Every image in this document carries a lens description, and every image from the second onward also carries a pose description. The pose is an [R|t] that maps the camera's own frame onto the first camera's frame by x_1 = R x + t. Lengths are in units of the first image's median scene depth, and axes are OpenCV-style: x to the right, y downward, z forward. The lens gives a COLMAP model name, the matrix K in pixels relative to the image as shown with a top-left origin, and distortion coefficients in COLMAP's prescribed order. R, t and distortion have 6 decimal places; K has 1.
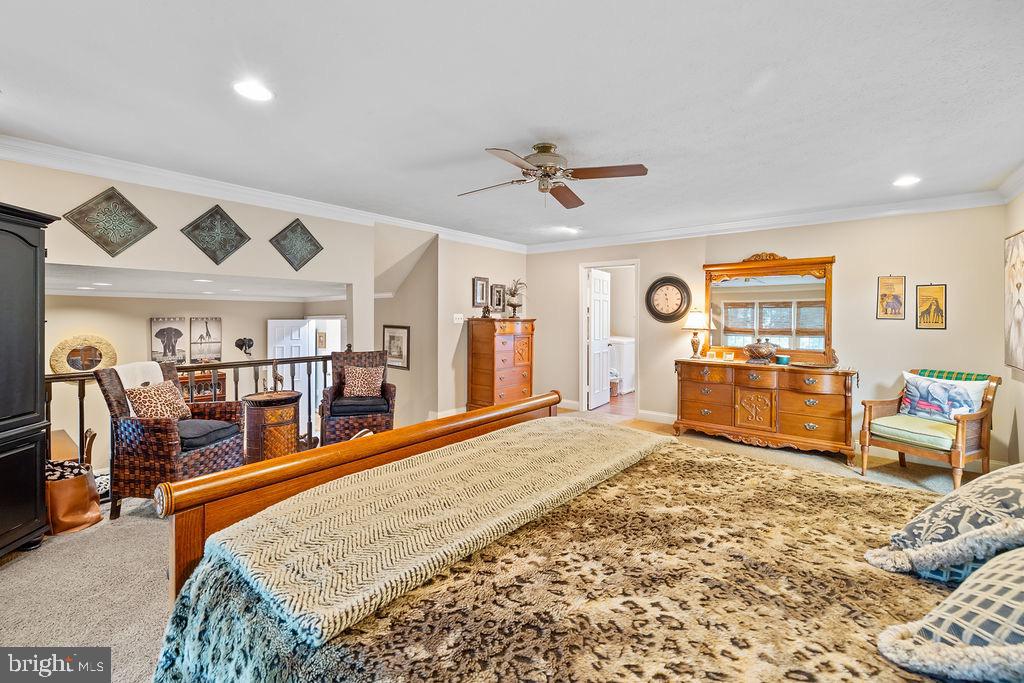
lens RADIAL K [[429.7, 0, 522.4], [0, 429.7, 317.8], [0, 0, 1]] dist [0.004786, 0.000389]
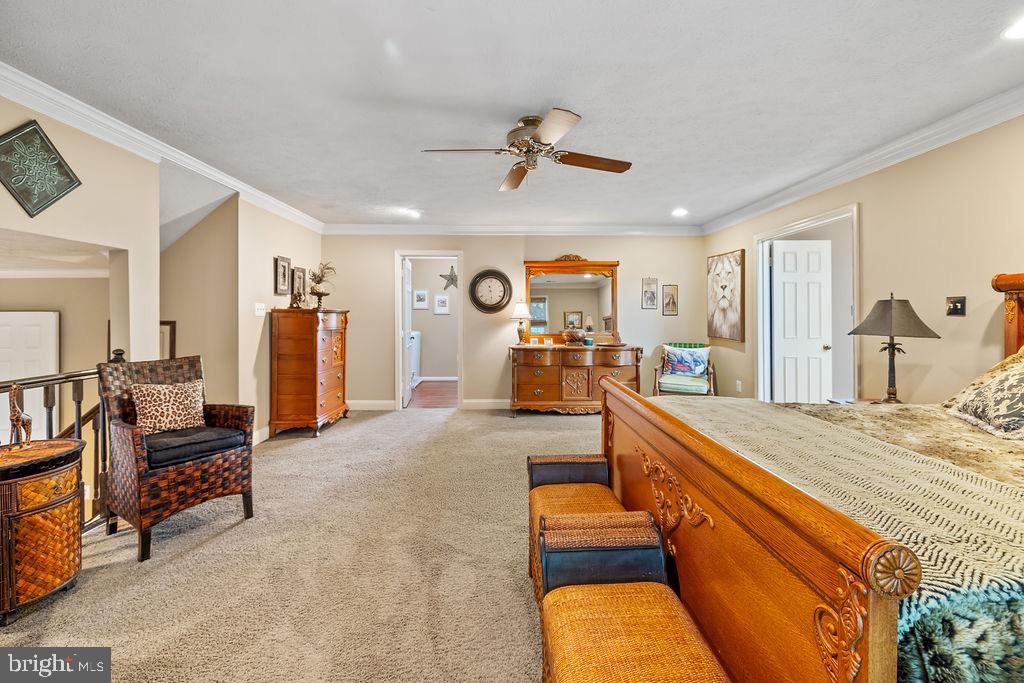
lens RADIAL K [[429.7, 0, 511.6], [0, 429.7, 311.9], [0, 0, 1]] dist [0.004786, 0.000389]
pose [[0.778056, -0.003804, 0.628183, -0.329678], [0.006026, 0.999981, -0.001408, 0.011386], [-0.628166, 0.004881, 0.778064, 0.169286]]
